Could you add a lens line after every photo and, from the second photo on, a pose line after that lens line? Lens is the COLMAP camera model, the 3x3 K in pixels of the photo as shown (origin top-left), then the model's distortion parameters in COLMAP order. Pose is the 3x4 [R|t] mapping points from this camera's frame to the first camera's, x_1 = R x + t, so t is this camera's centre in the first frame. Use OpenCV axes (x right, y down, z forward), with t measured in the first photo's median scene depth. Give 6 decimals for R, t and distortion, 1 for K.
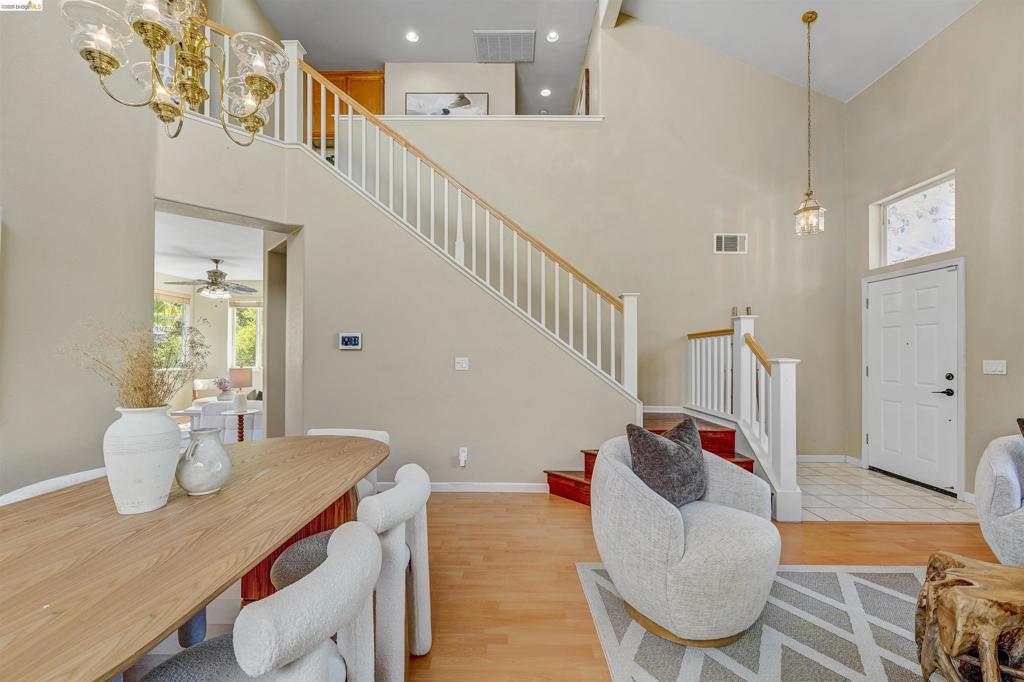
lens RADIAL K [[409.2, 0, 499.8], [0, 409.2, 354.6], [0, 0, 1]] dist [-0.000093, -0.000738]
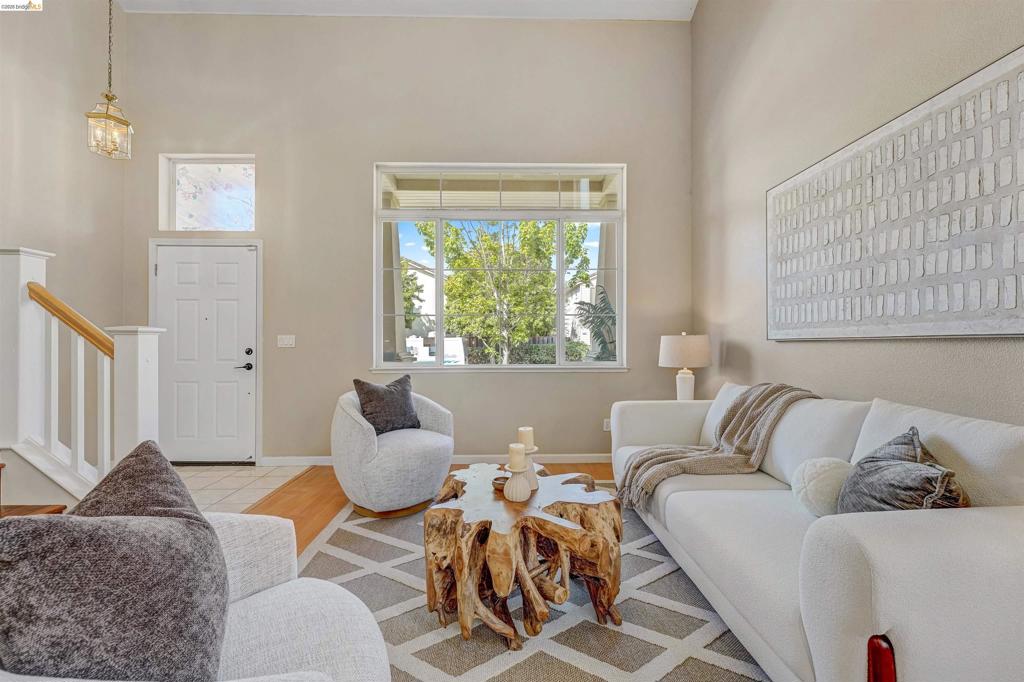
lens RADIAL K [[409.2, 0, 513.4], [0, 409.2, 342.1], [0, 0, 1]] dist [-0.000093, -0.000738]
pose [[-0.063779, 0.000116, 0.997964, 0.013838], [-0.000128, 1.000000, -0.000125, 0.028823], [-0.997964, -0.000135, -0.063779, 0.379676]]
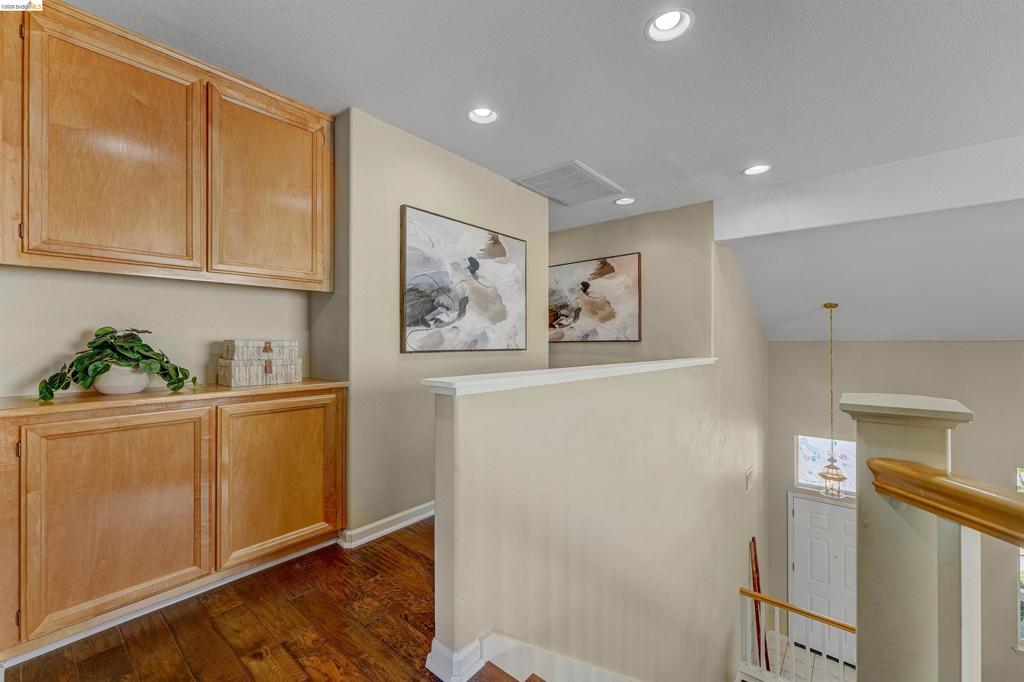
lens RADIAL K [[409.2, 0, 509.9], [0, 409.2, 337.4], [0, 0, 1]] dist [-0.000093, -0.000738]
pose [[0.635833, 0.000513, 0.771826, -0.742378], [0.006089, 0.999965, -0.005680, -0.786192], [-0.771802, 0.008312, 0.635808, 1.030246]]
